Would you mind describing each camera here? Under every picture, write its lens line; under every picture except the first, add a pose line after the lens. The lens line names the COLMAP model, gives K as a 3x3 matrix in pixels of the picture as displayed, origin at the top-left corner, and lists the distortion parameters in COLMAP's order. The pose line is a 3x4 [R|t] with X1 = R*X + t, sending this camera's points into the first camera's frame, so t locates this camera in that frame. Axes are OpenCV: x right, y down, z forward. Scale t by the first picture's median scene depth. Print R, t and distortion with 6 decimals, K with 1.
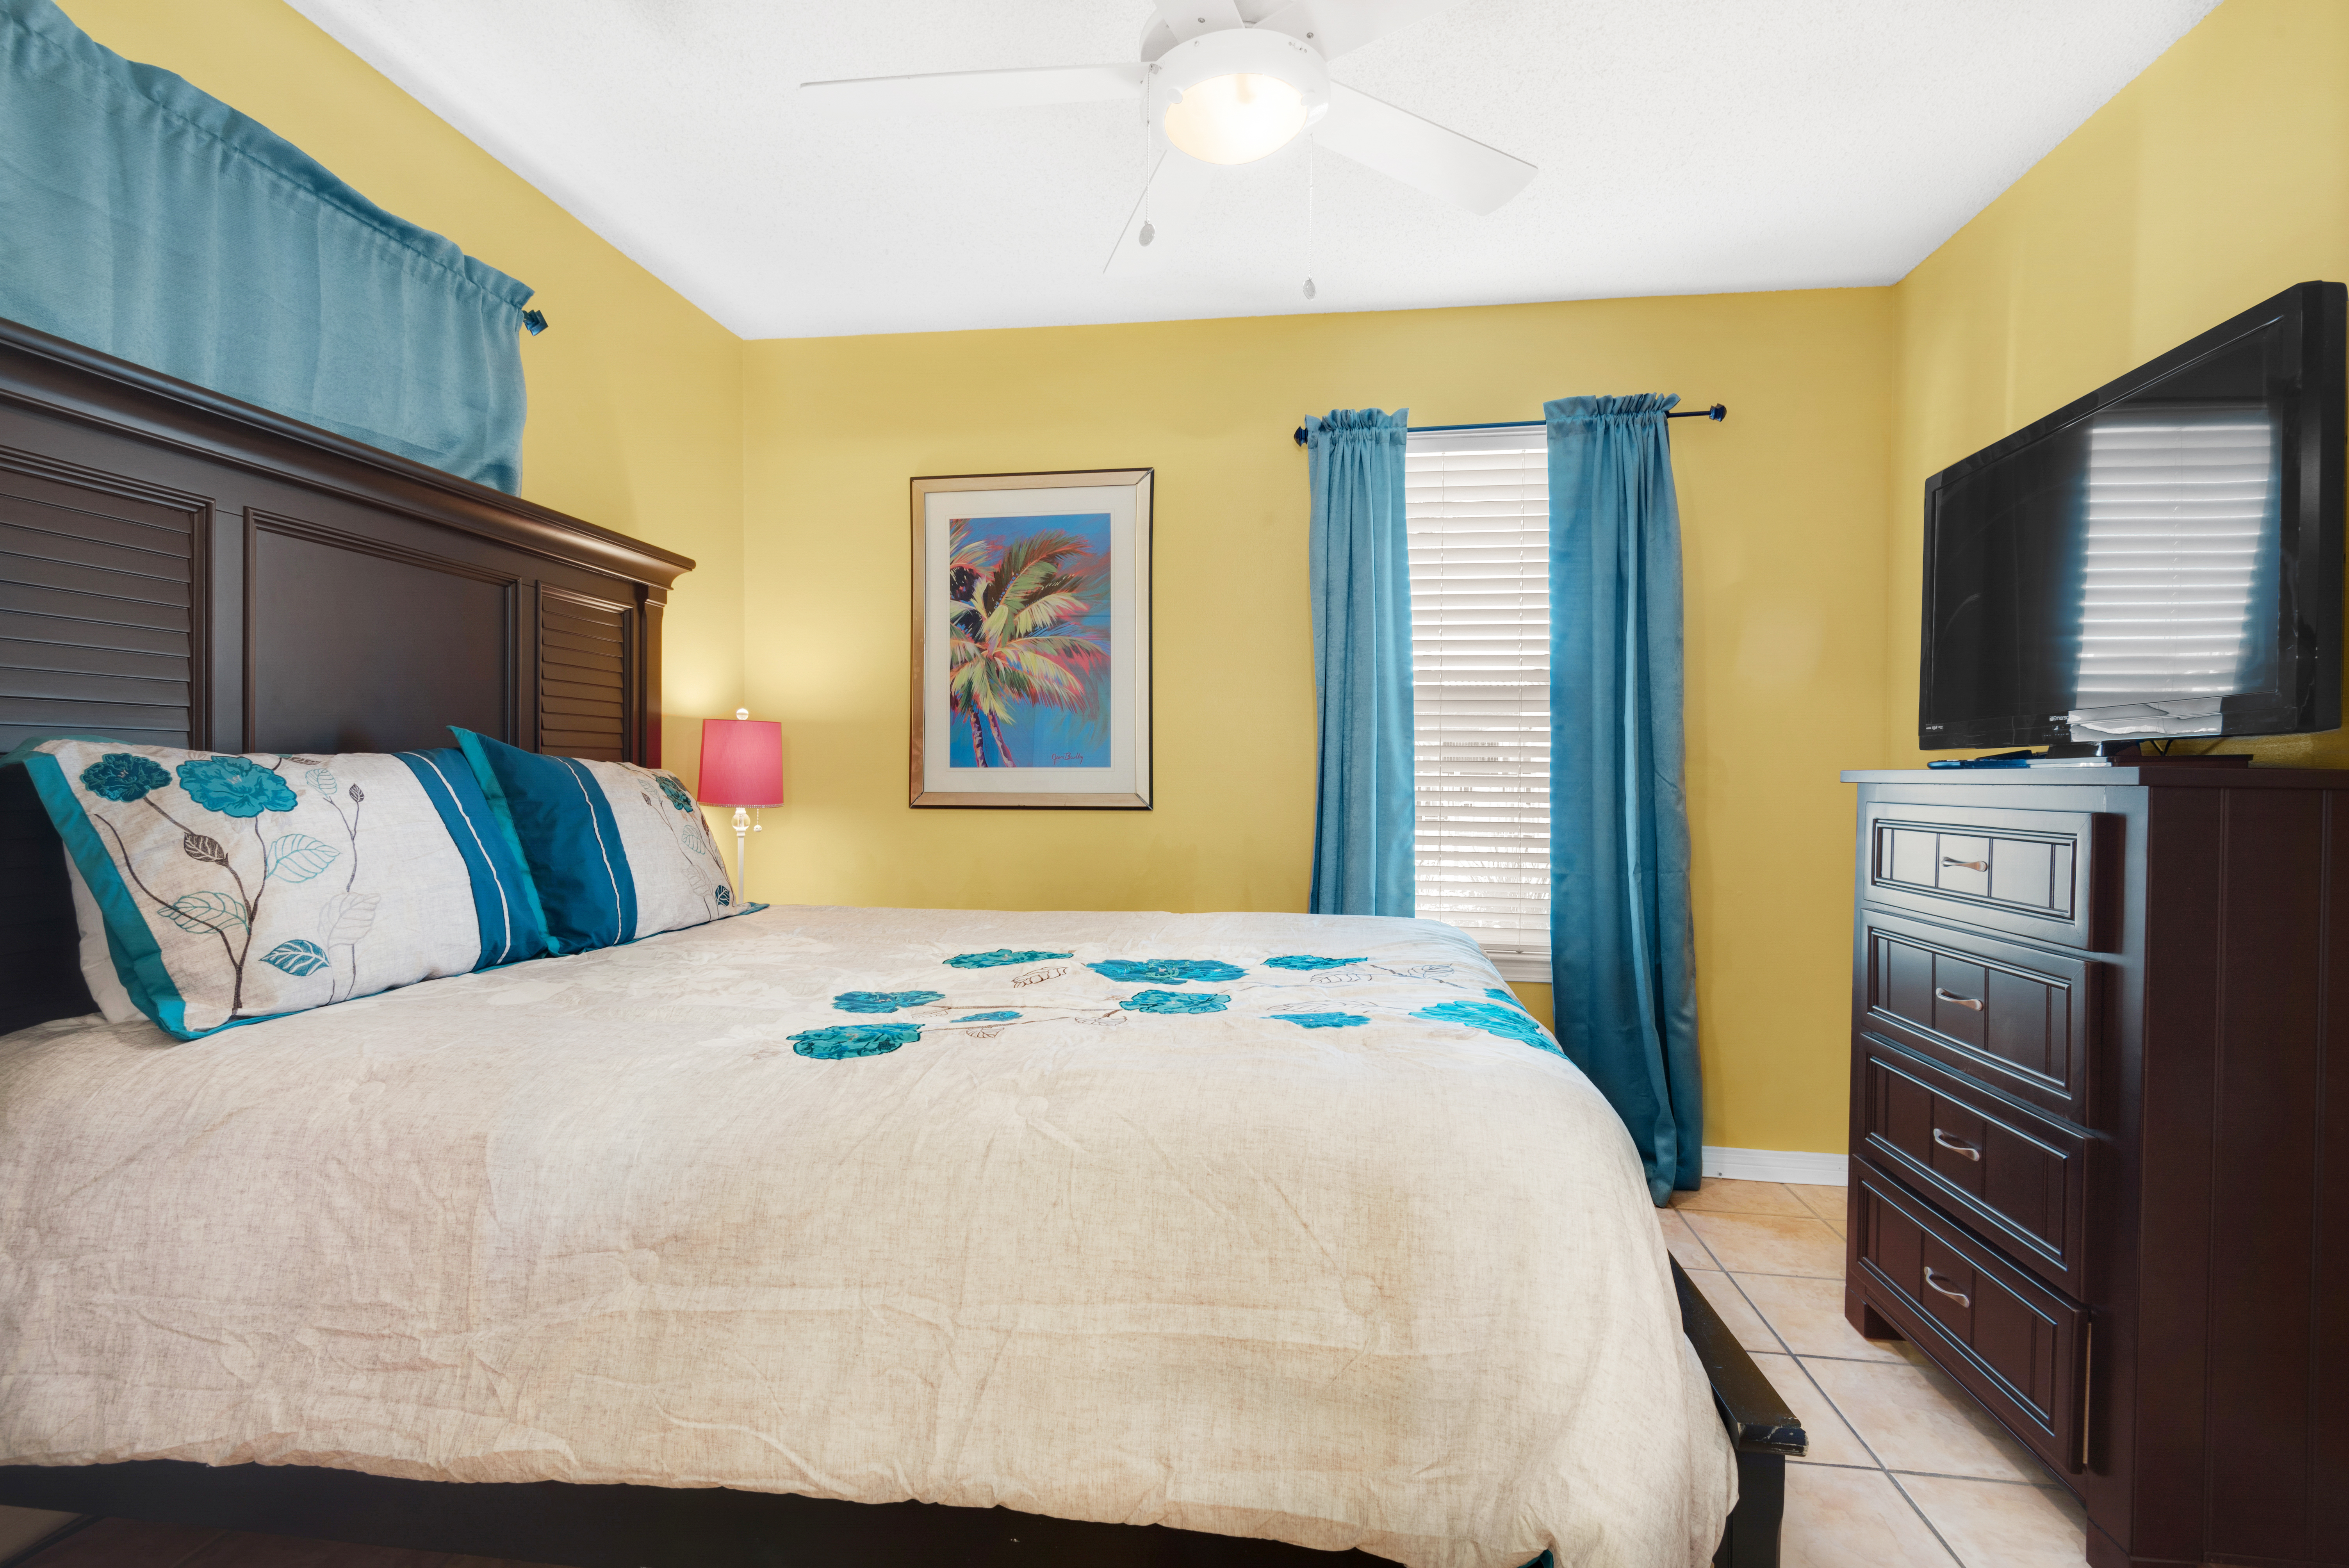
lens RADIAL K [[1064.4, 0, 1174.5], [0, 1064.4, 784.0], [0, 0, 1]] dist [-0.001294, -0.000421]
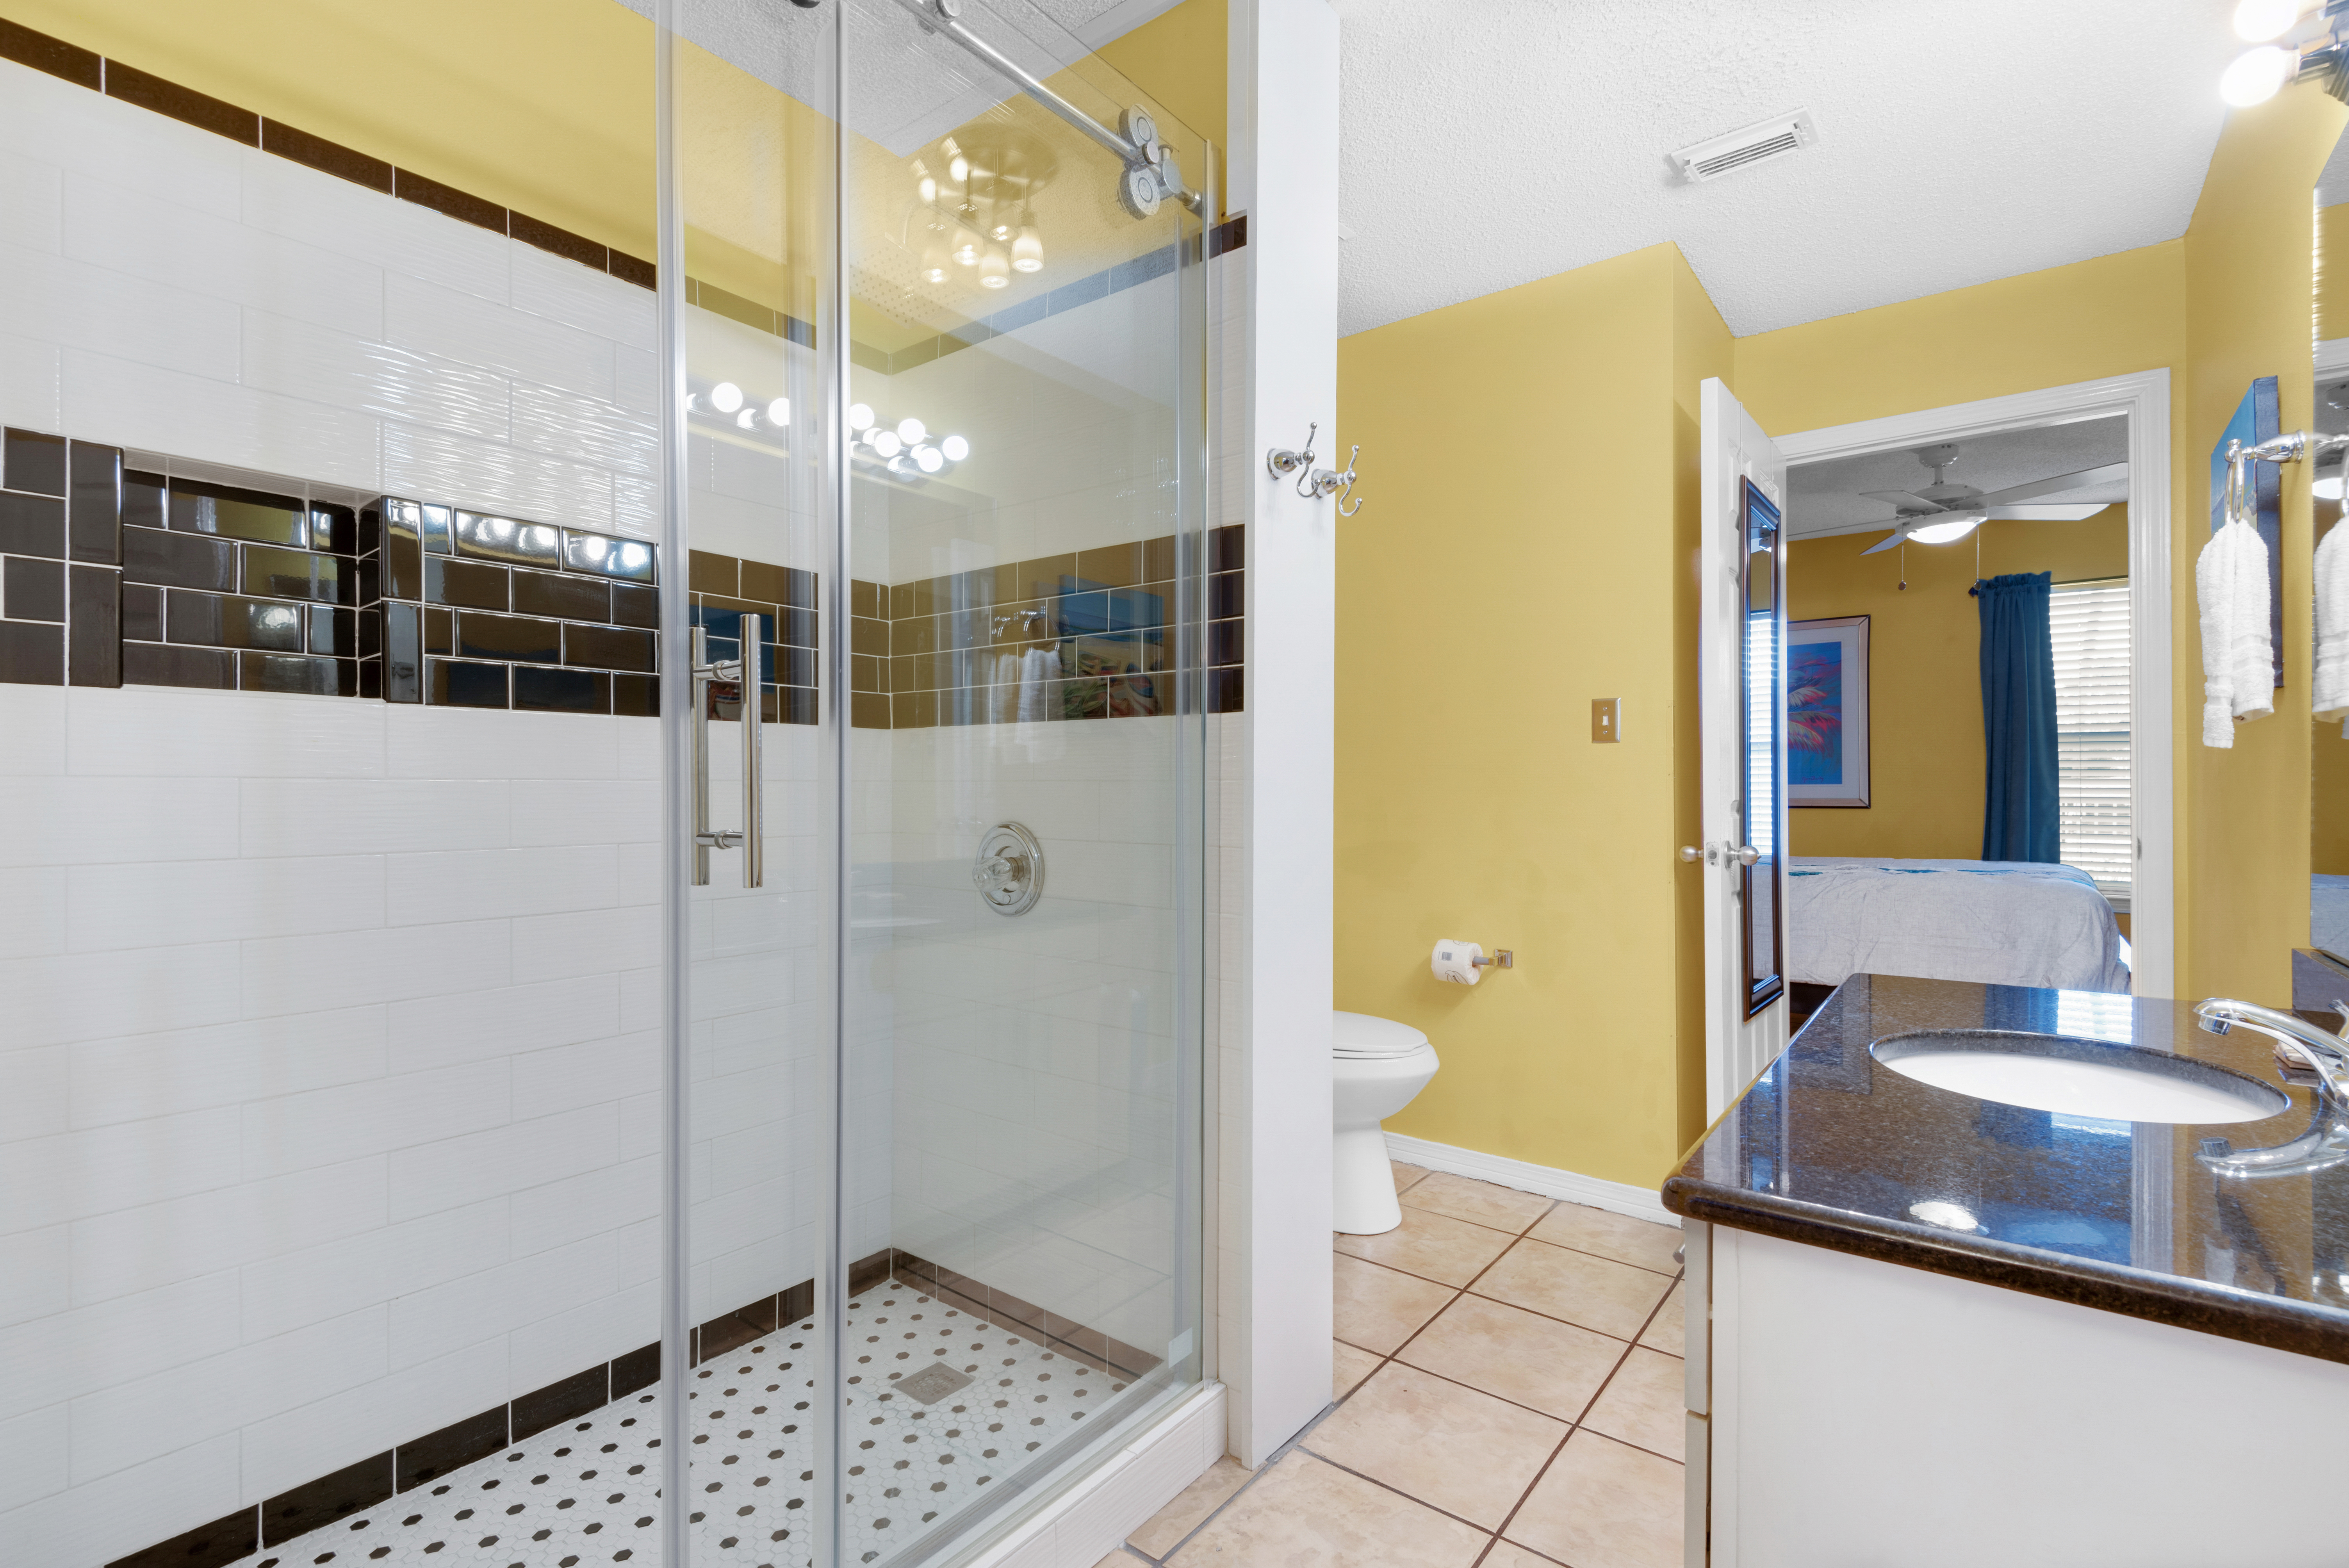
lens RADIAL K [[1064.4, 0, 1174.5], [0, 1064.4, 784.0], [0, 0, 1]] dist [-0.001294, -0.000421]
pose [[0.864371, -0.007708, -0.502795, -0.139911], [-0.000504, 0.999869, -0.016196, 0.014804], [0.502854, 0.014253, 0.864254, -1.172208]]
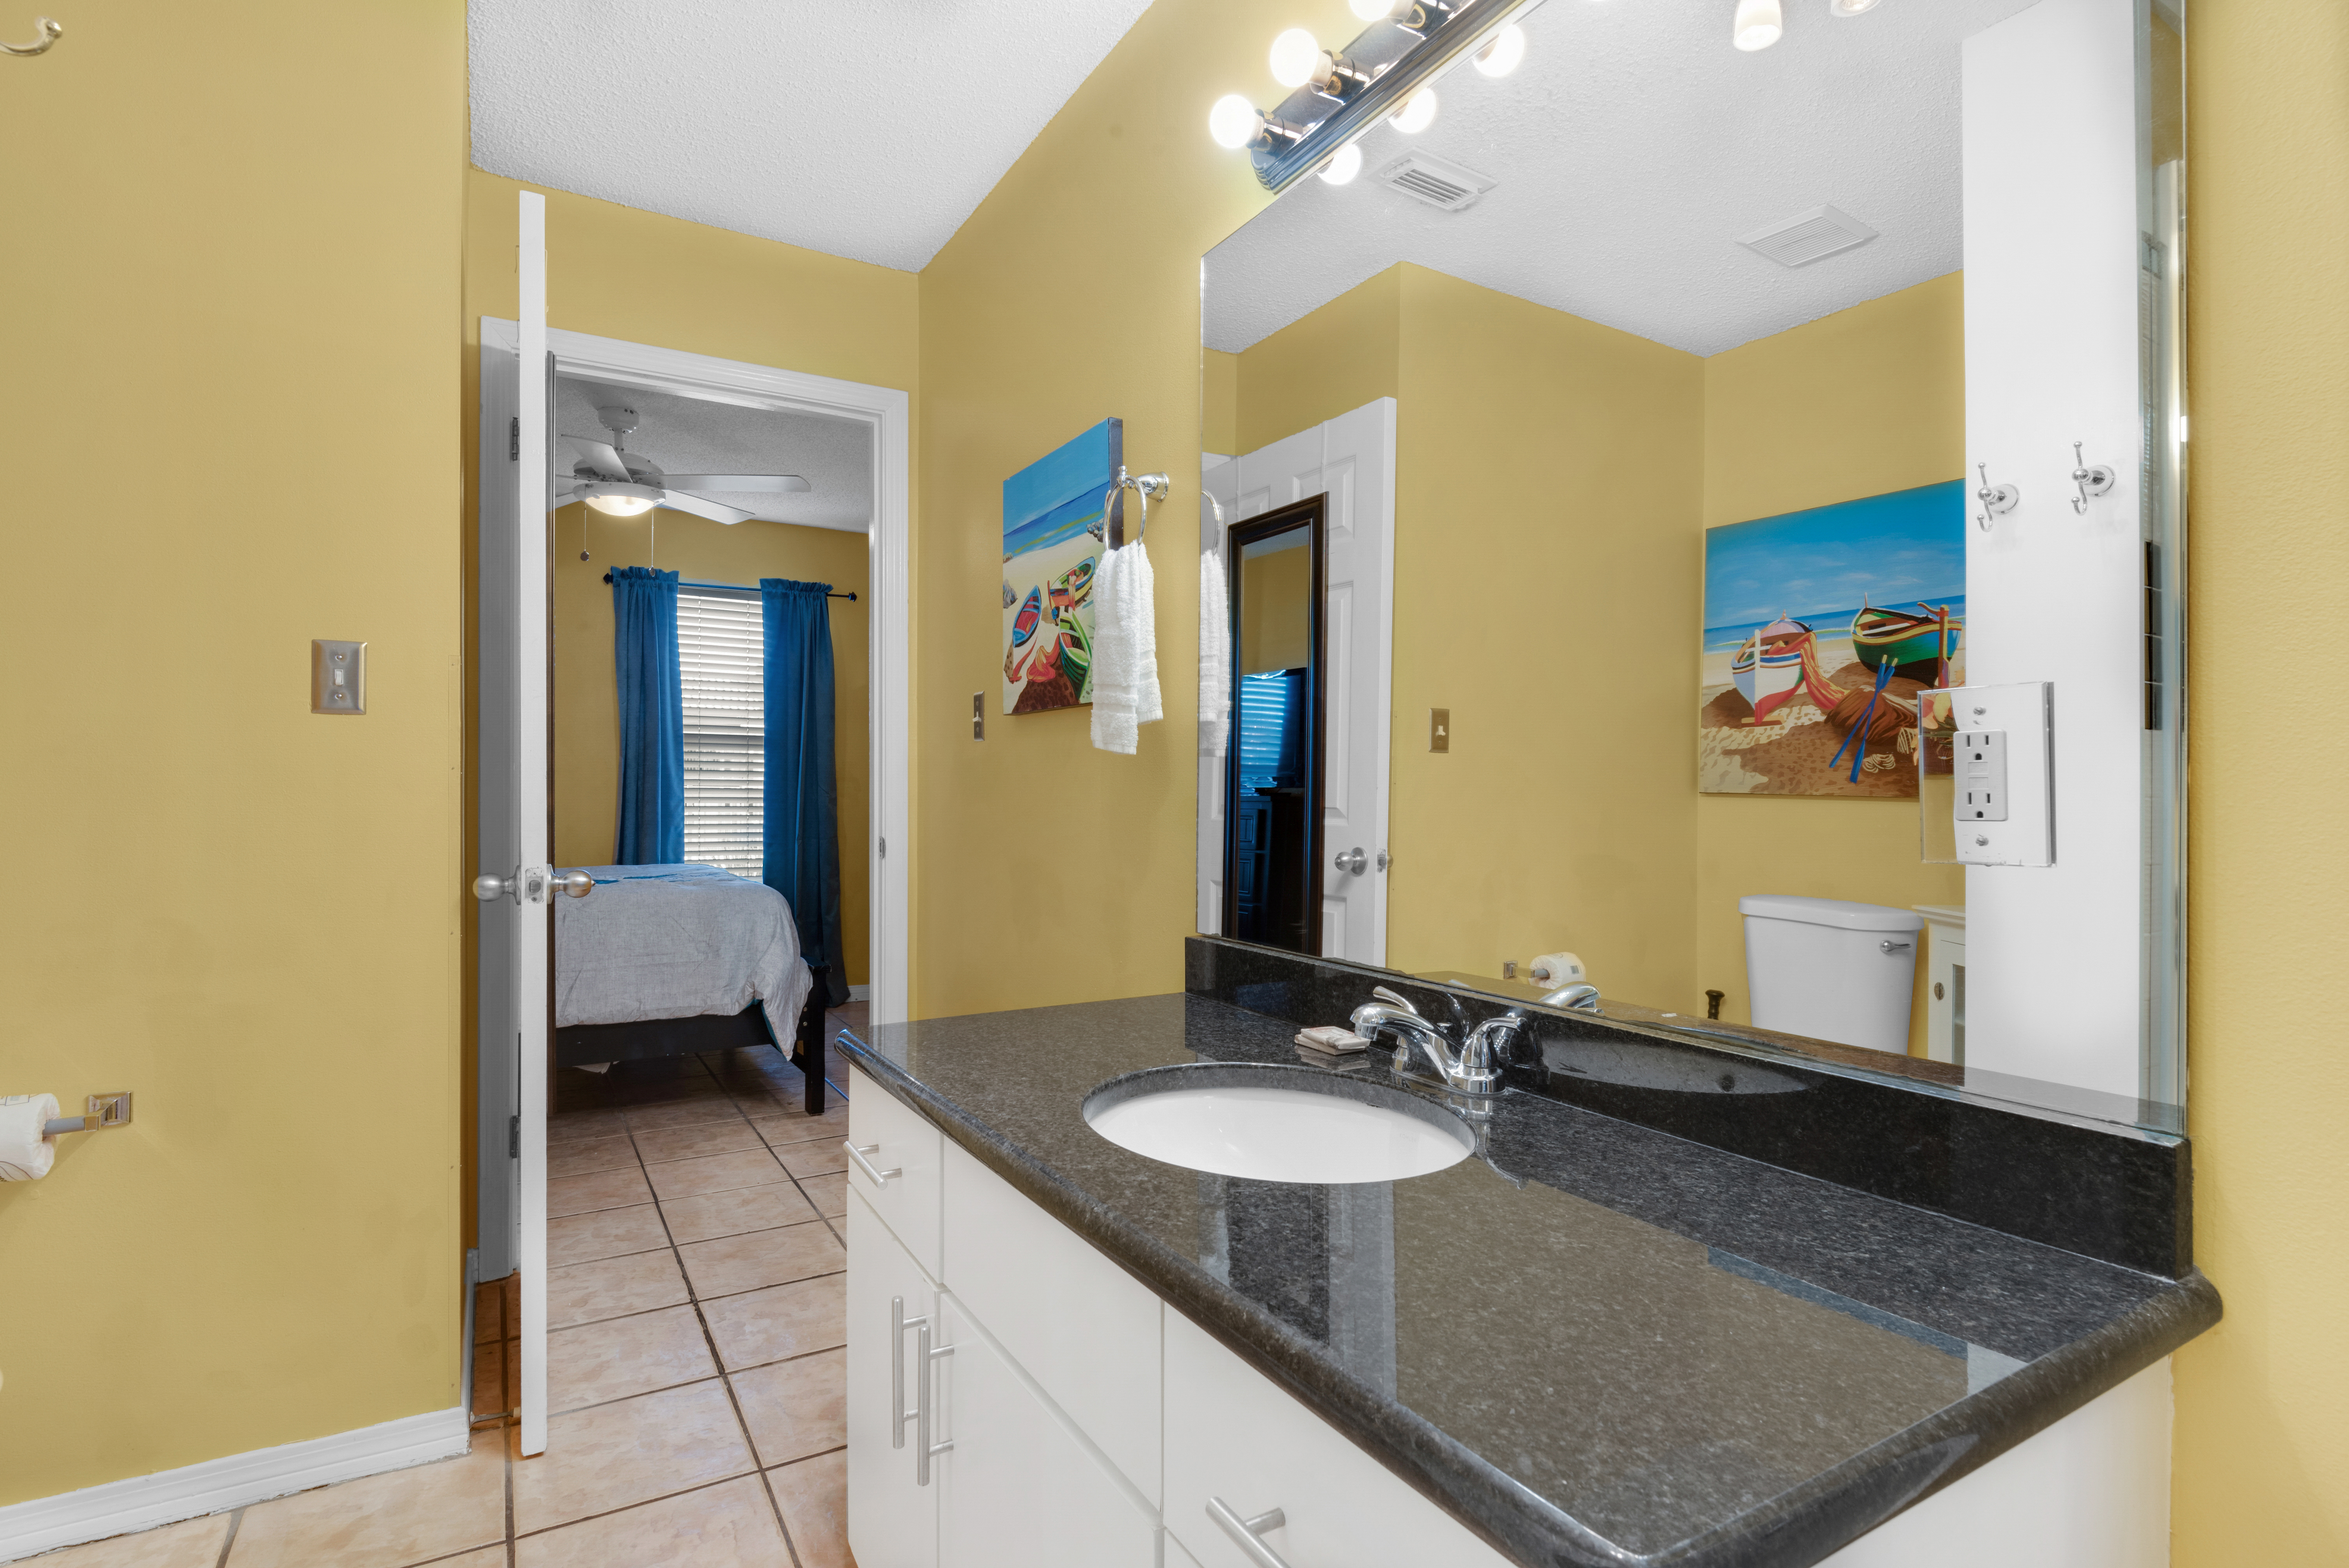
lens RADIAL K [[1159.0, 0, 1174.5], [0, 1159.0, 784.0], [0, 0, 1]] dist [0.036277, -0.027665]
pose [[0.783794, -0.000559, 0.621020, -0.317667], [0.008387, 0.999918, -0.009686, 0.010331], [-0.620964, 0.012800, 0.783735, -0.947055]]
